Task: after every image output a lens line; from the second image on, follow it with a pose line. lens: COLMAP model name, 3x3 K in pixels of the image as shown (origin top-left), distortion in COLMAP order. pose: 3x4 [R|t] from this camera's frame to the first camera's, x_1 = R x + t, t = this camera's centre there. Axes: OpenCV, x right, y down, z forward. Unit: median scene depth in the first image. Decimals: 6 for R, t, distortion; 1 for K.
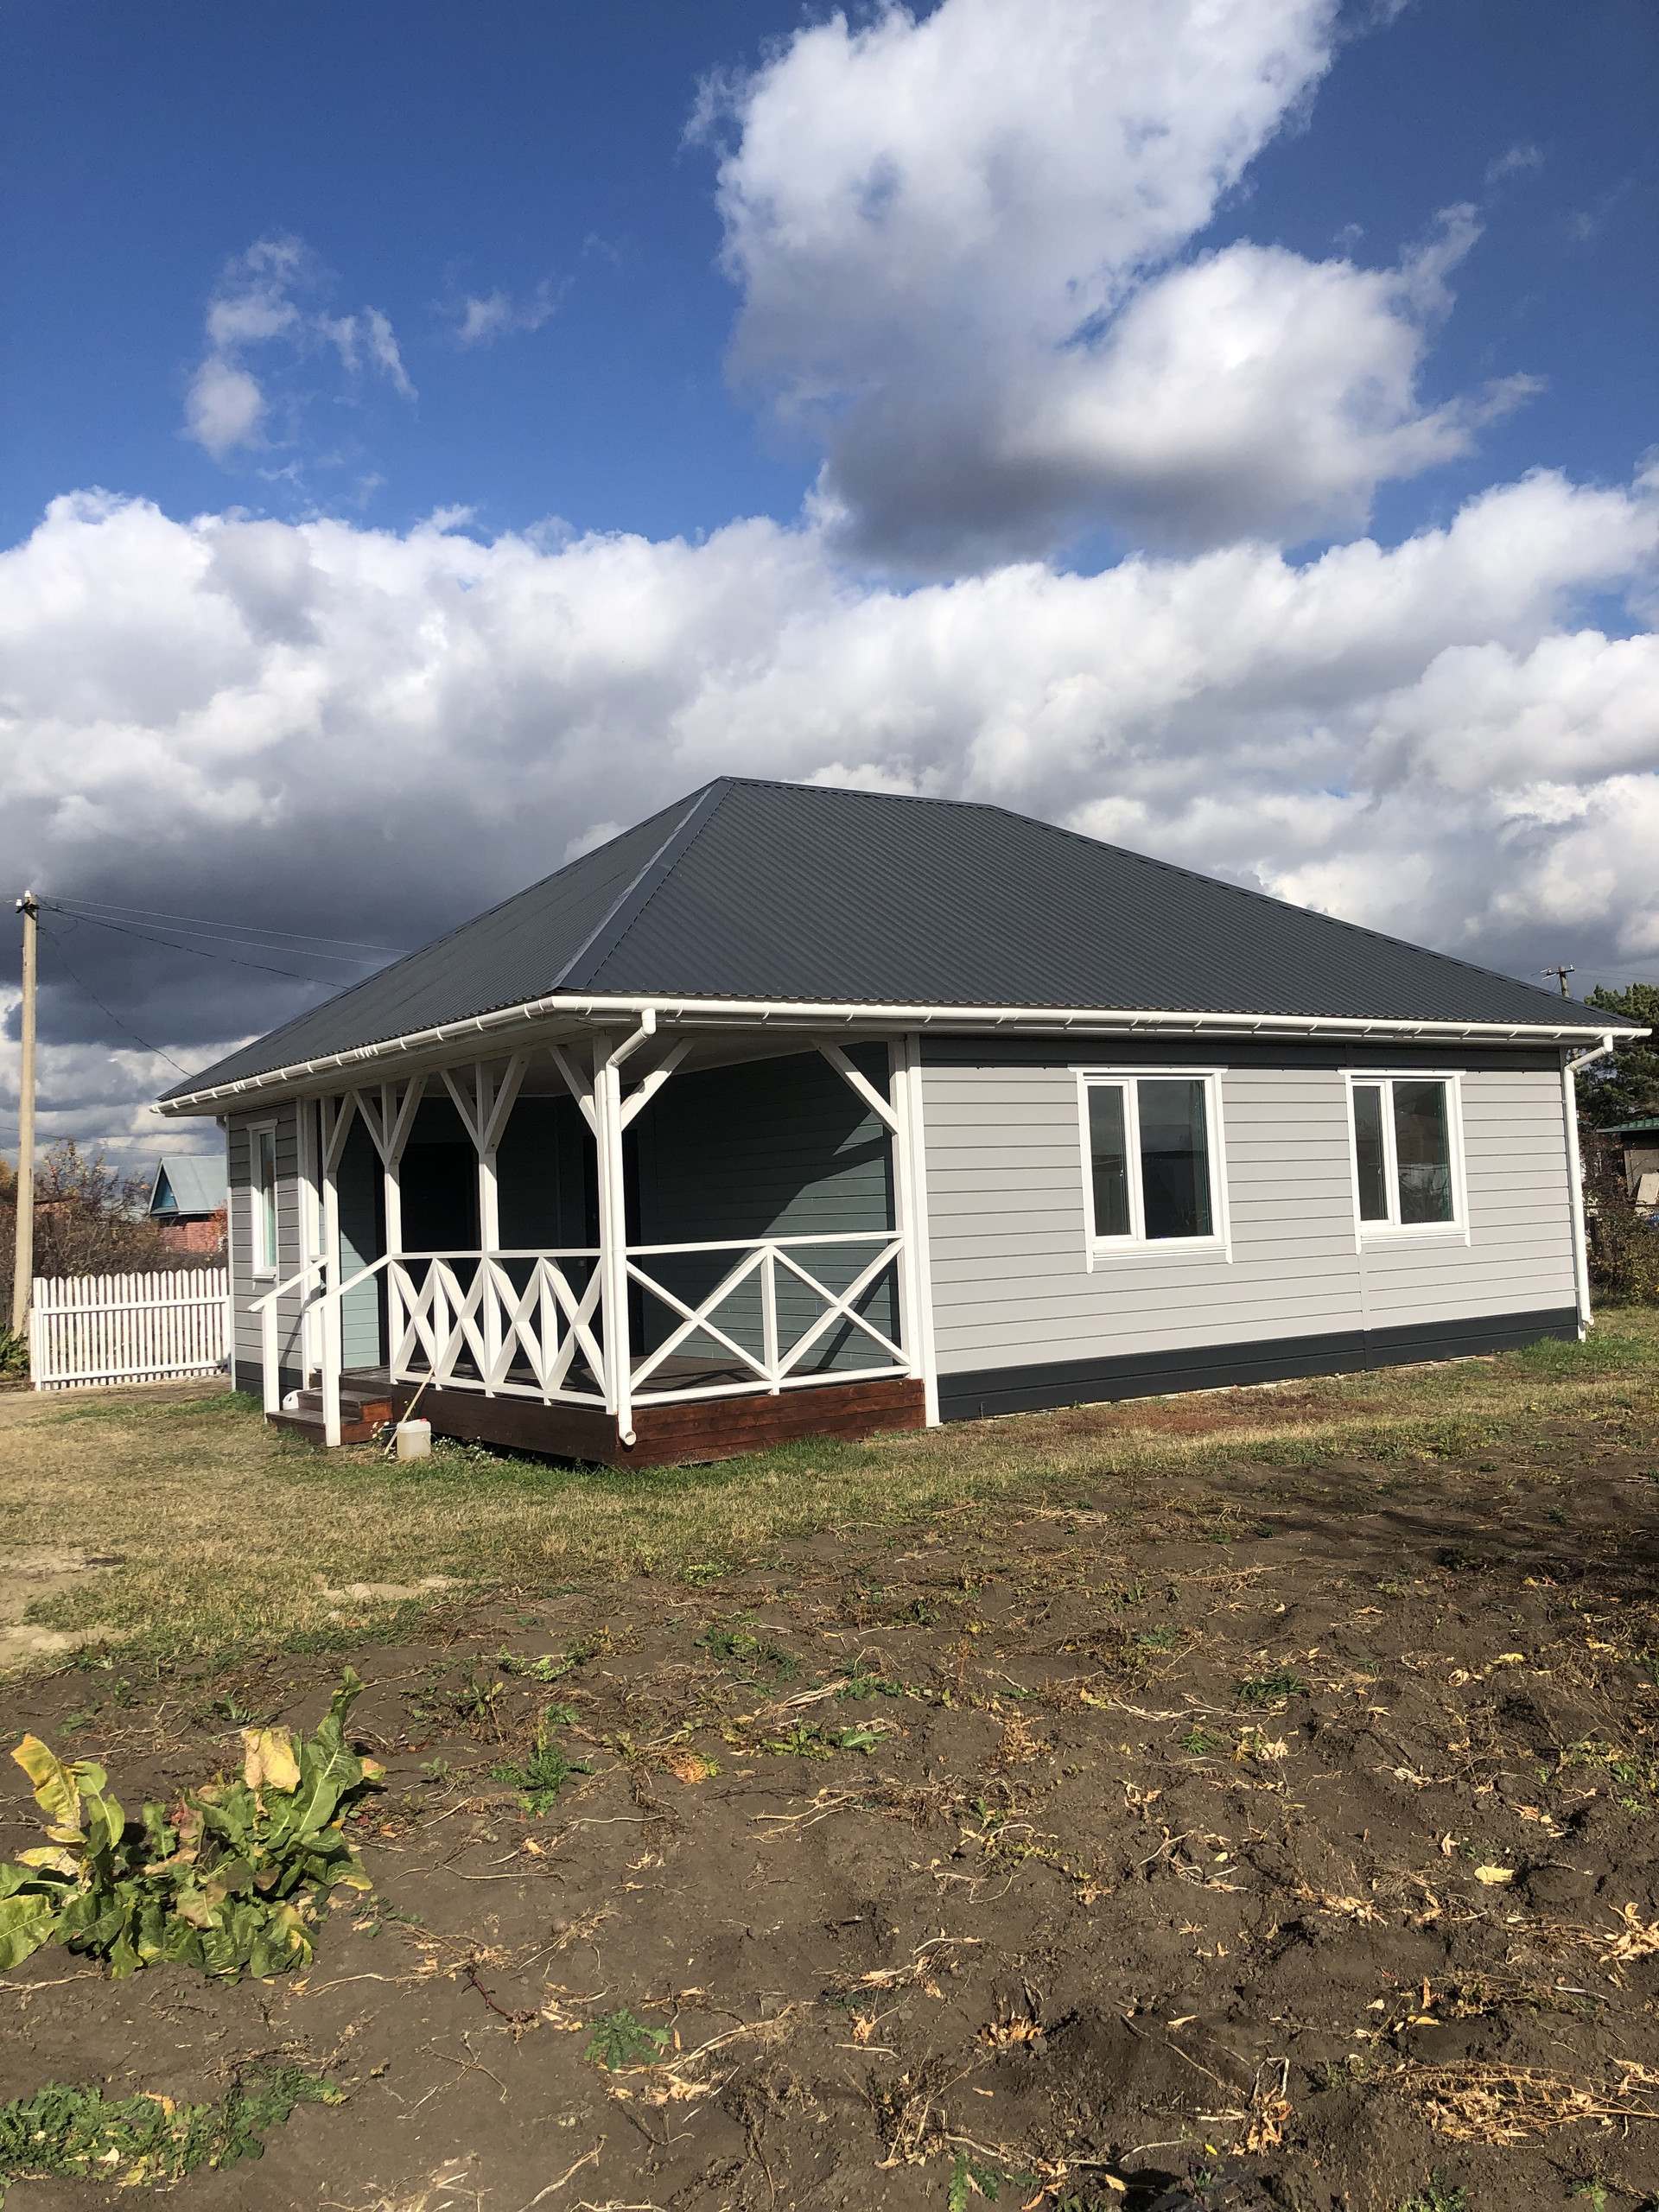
lens RADIAL K [[1816.0, 0, 826.8], [0, 1816.0, 1105.7], [0, 0, 1]] dist [0.003313, 0.008172]
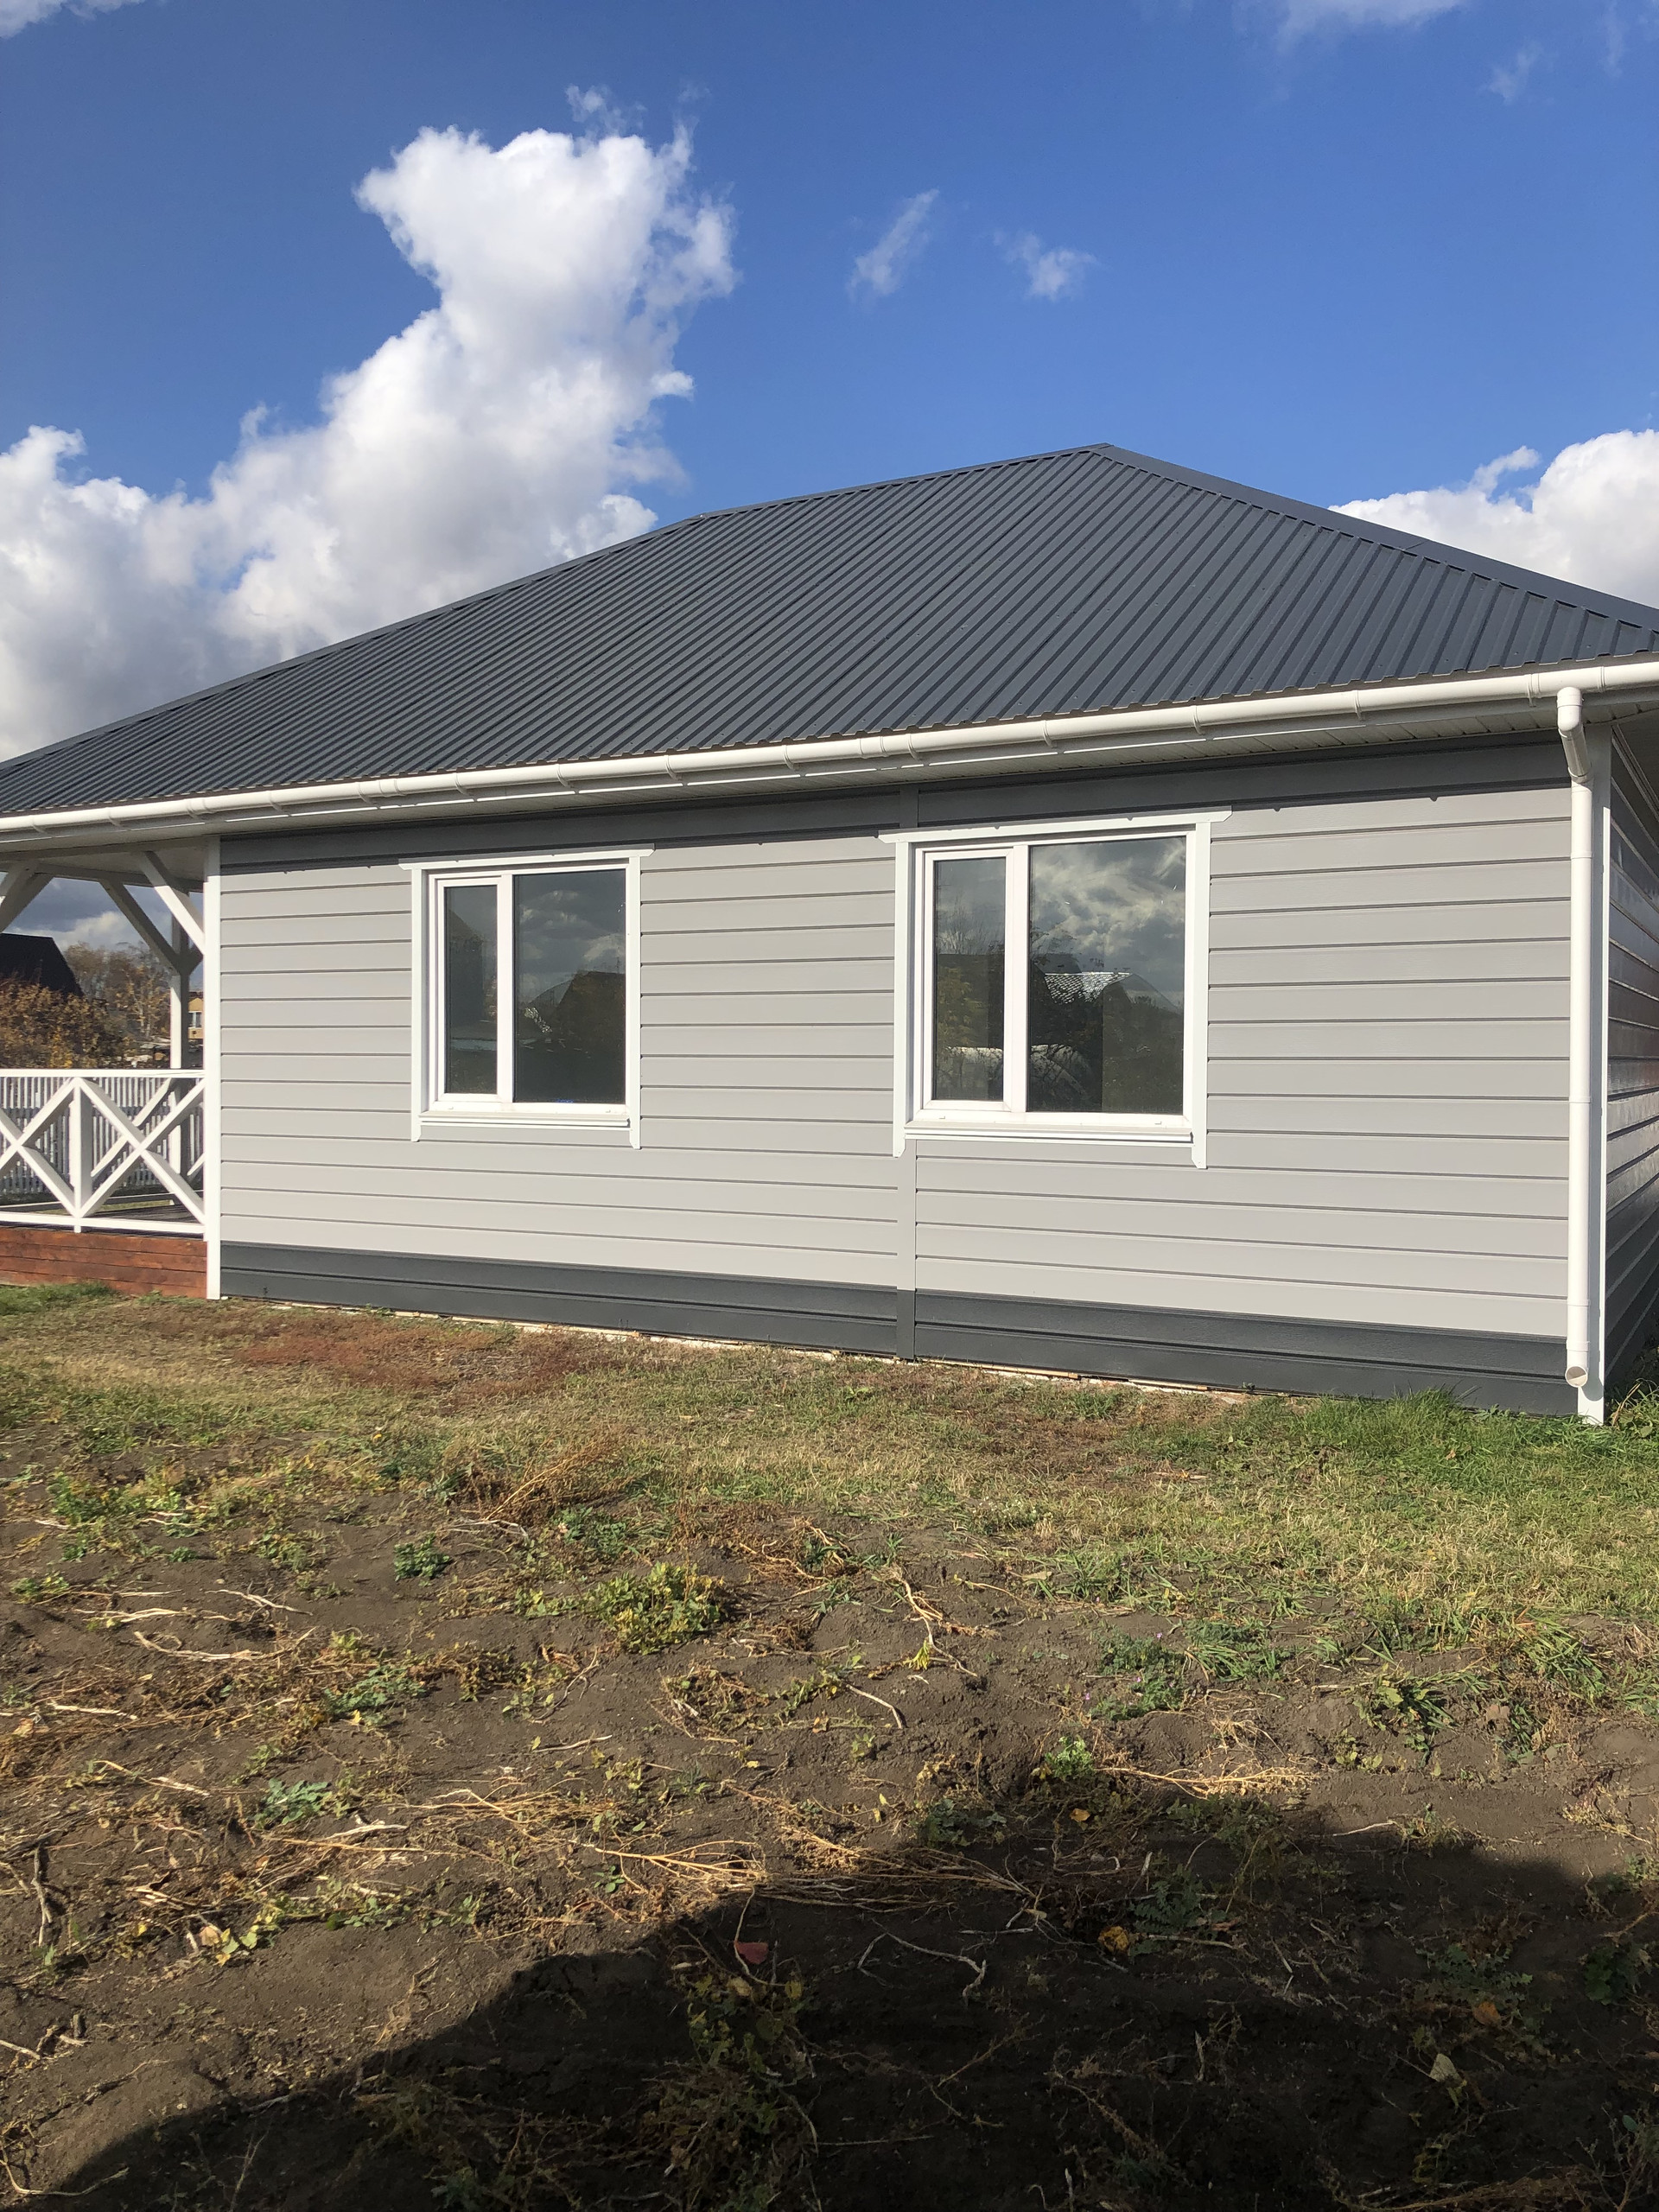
lens RADIAL K [[1865.8, 0, 829.5], [0, 1865.8, 1106.0], [0, 0, 1]] dist [0.110342, 0.001731]
pose [[0.443815, 0.067565, -0.893568, 1.297992], [0.029503, 0.995511, 0.089926, 0.019599], [0.895632, -0.066274, 0.439830, 1.160168]]
